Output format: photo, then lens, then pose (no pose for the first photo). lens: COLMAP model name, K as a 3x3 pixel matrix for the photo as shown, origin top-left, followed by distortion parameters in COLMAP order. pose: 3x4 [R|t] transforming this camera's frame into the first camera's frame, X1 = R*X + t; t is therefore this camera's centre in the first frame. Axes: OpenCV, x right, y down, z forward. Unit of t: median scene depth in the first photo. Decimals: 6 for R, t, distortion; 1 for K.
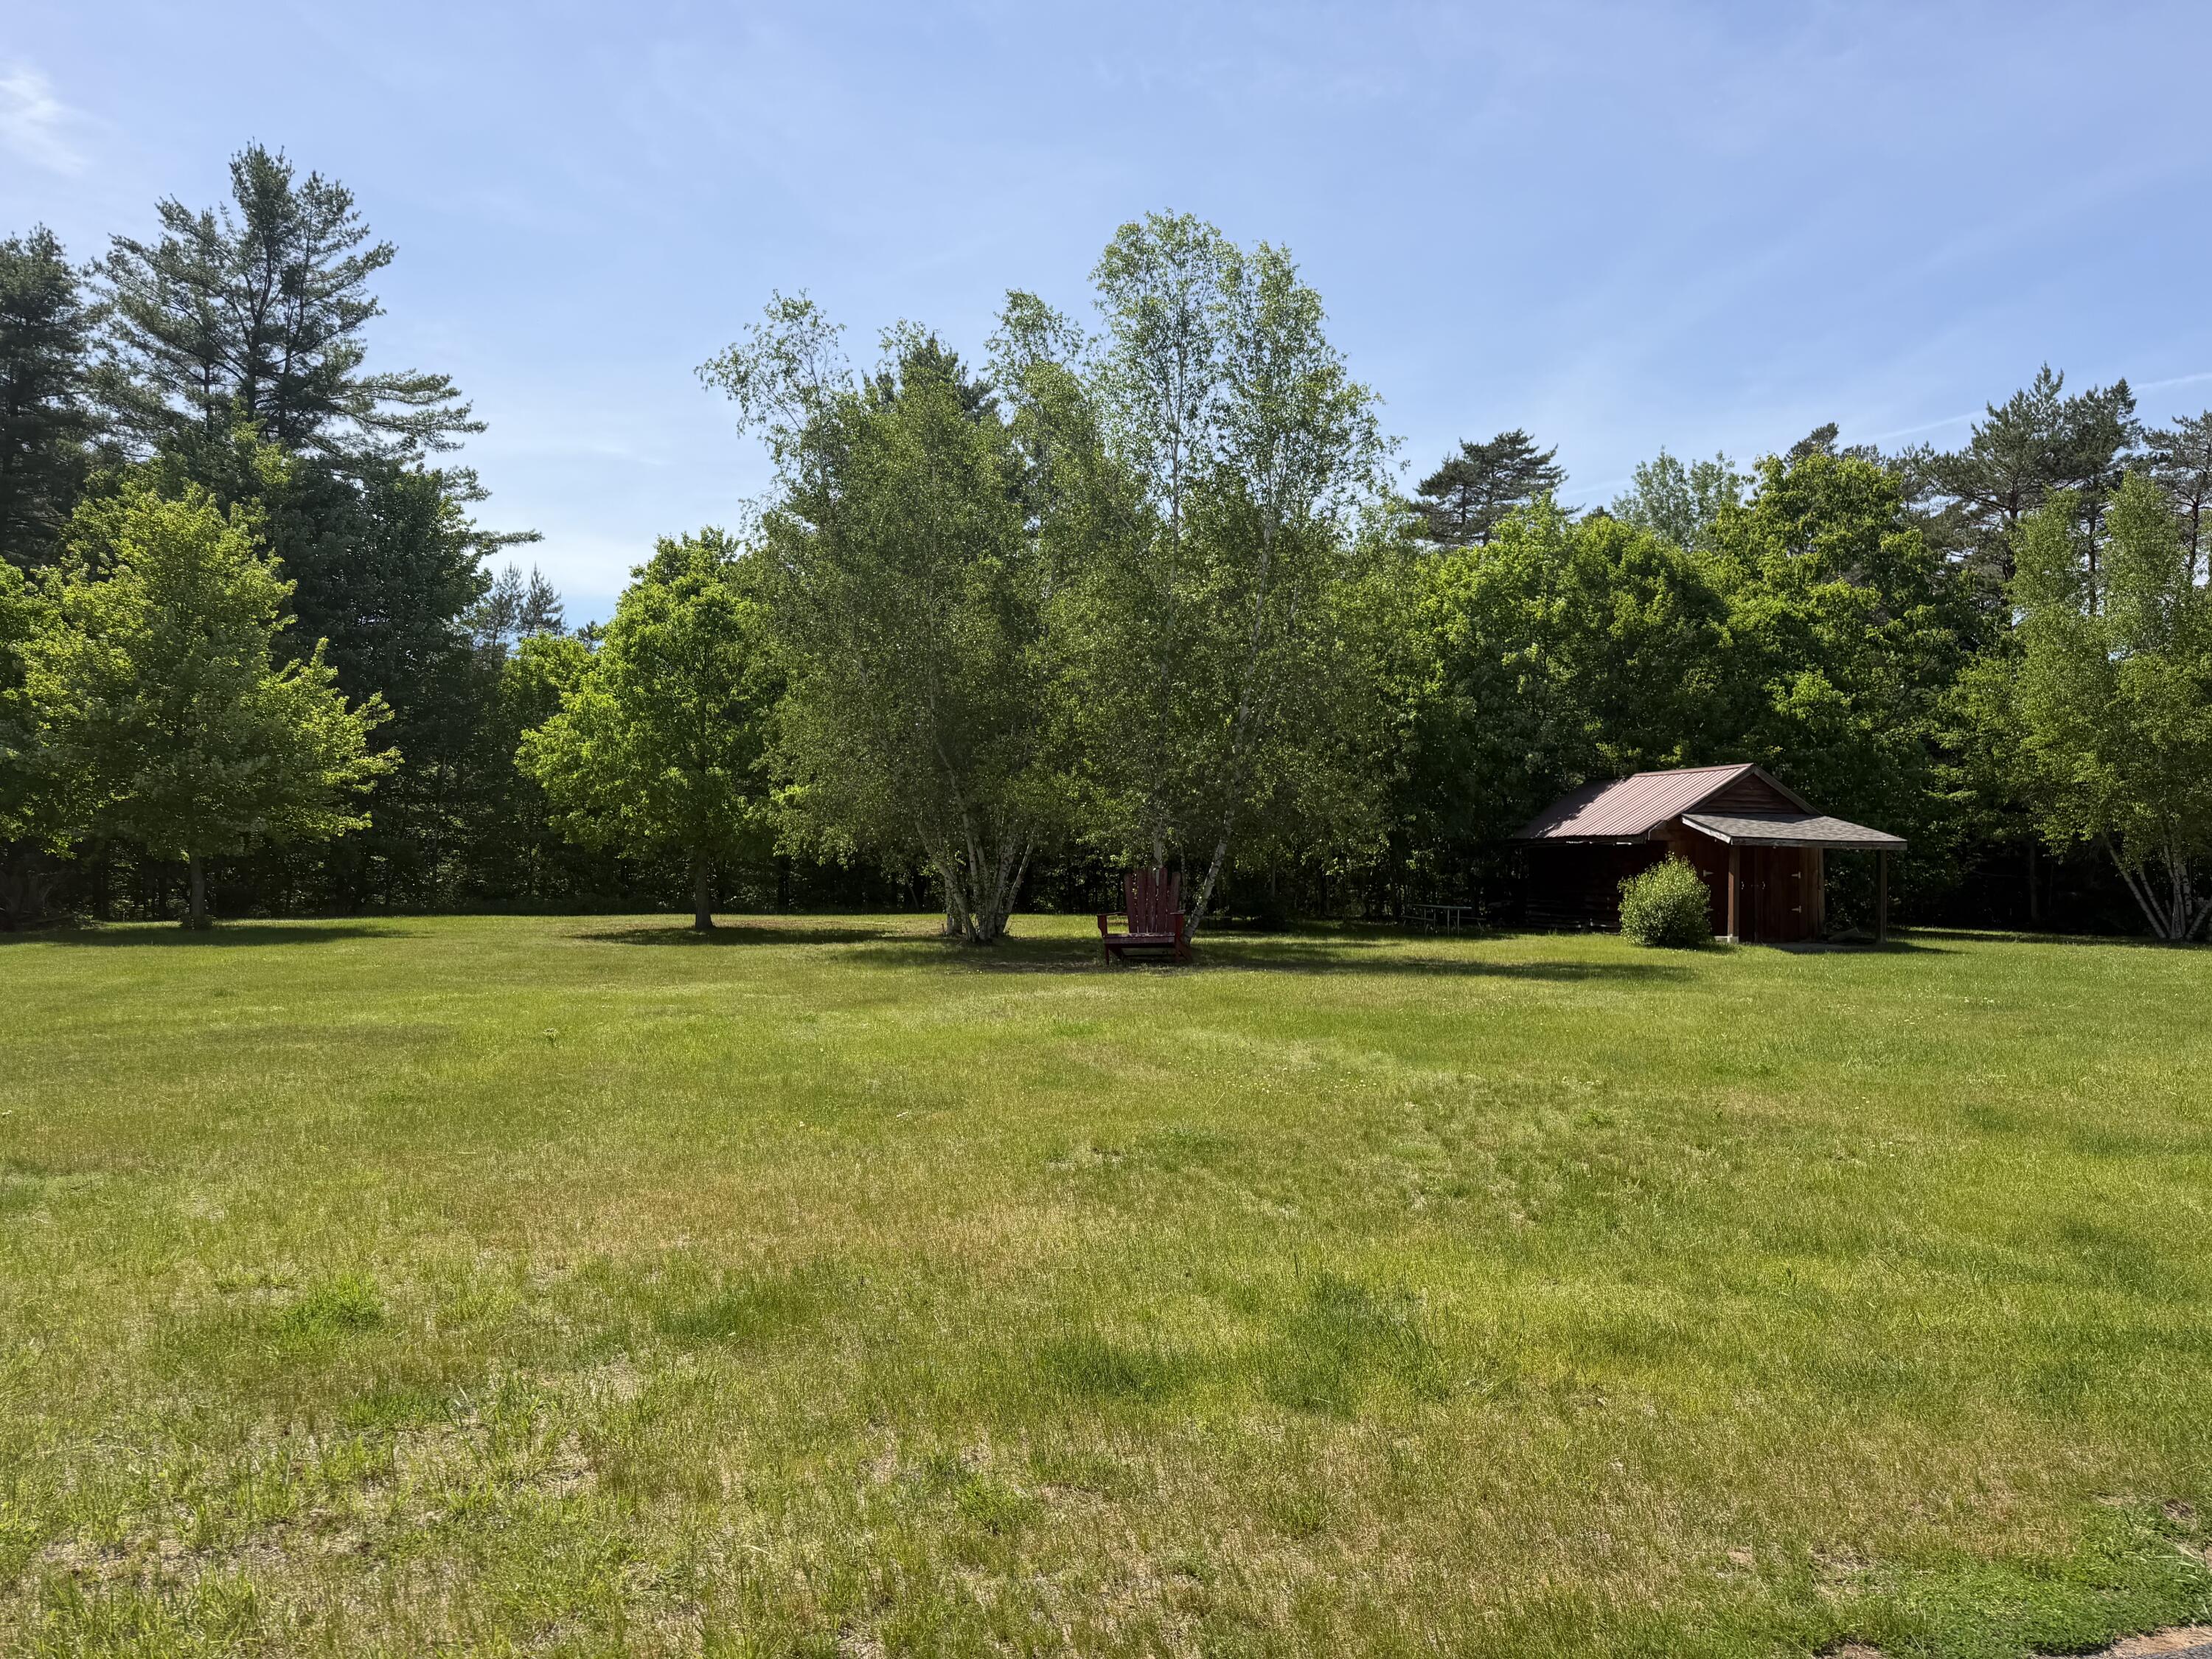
lens RADIAL K [[1545.0, 0, 1106.0], [0, 1545.0, 829.5], [0, 0, 1]] dist [0.145543, -0.265834]
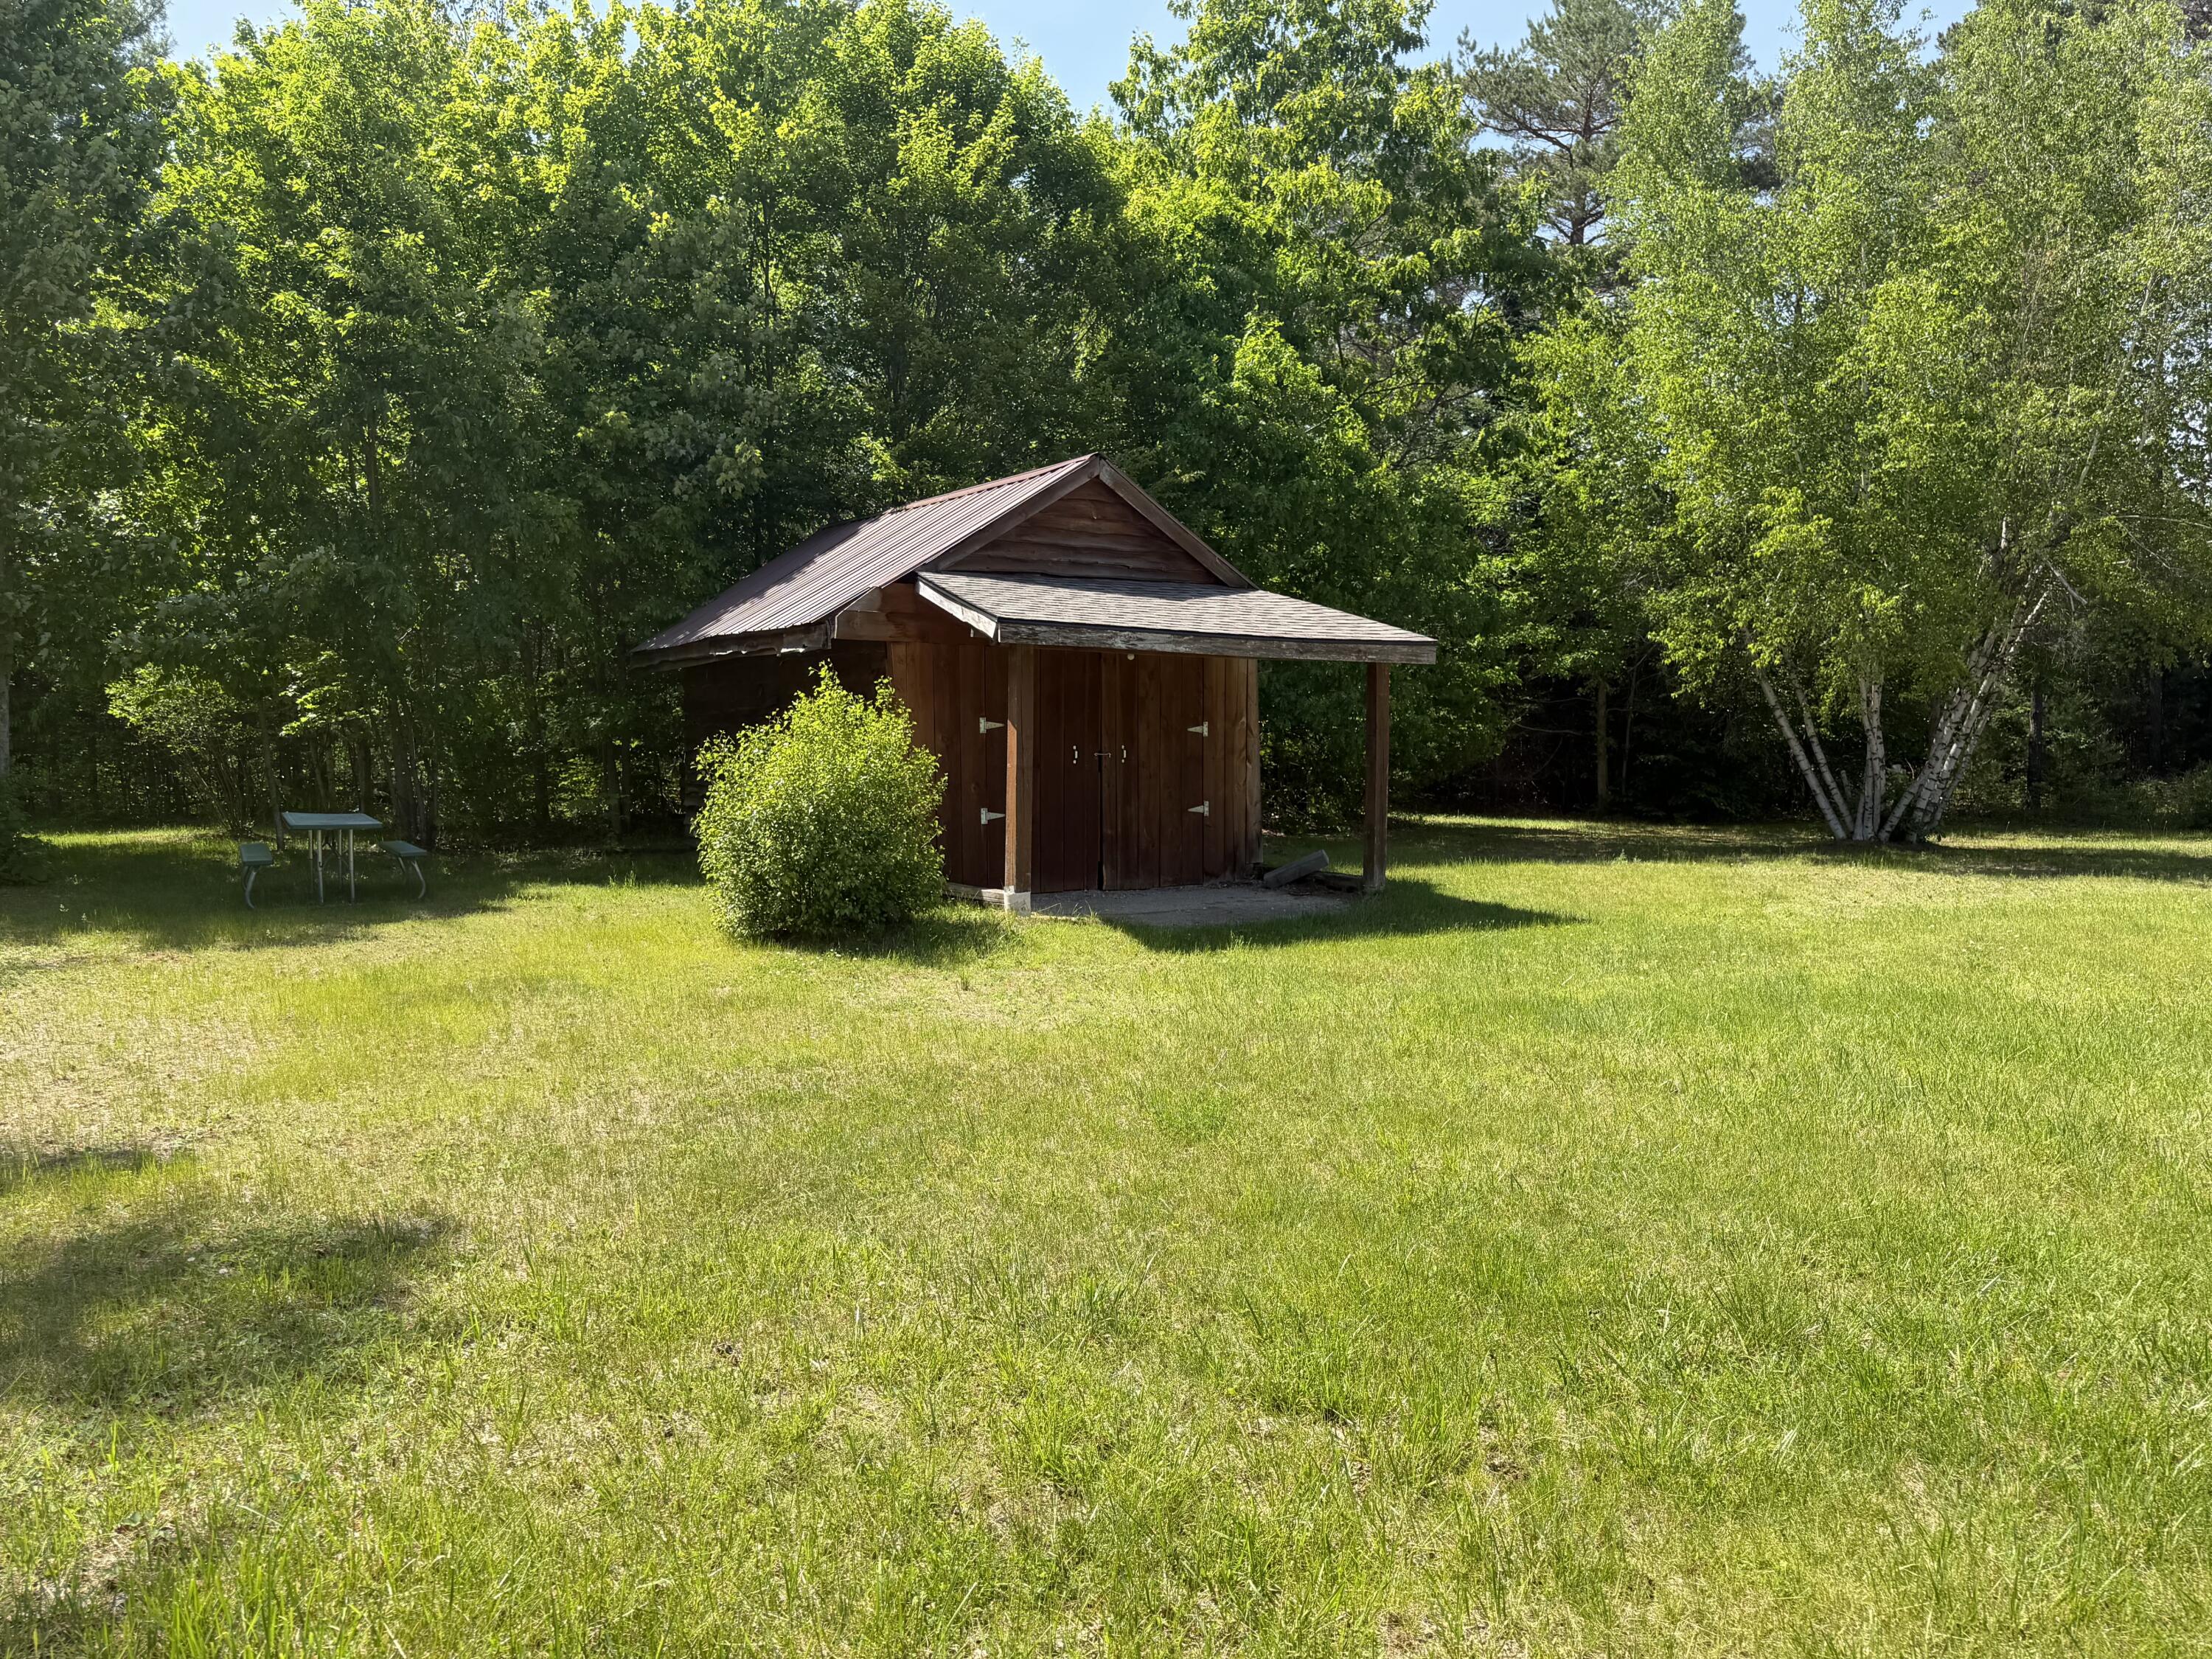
lens RADIAL K [[1666.7, 0, 1106.0], [0, 1666.7, 829.5], [0, 0, 1]] dist [-0.148449, 0.000125]
pose [[0.962730, -0.022577, 0.269519, 0.294792], [-0.001080, 0.996181, 0.087302, 0.017316], [-0.270461, -0.084340, 0.959030, 0.578663]]
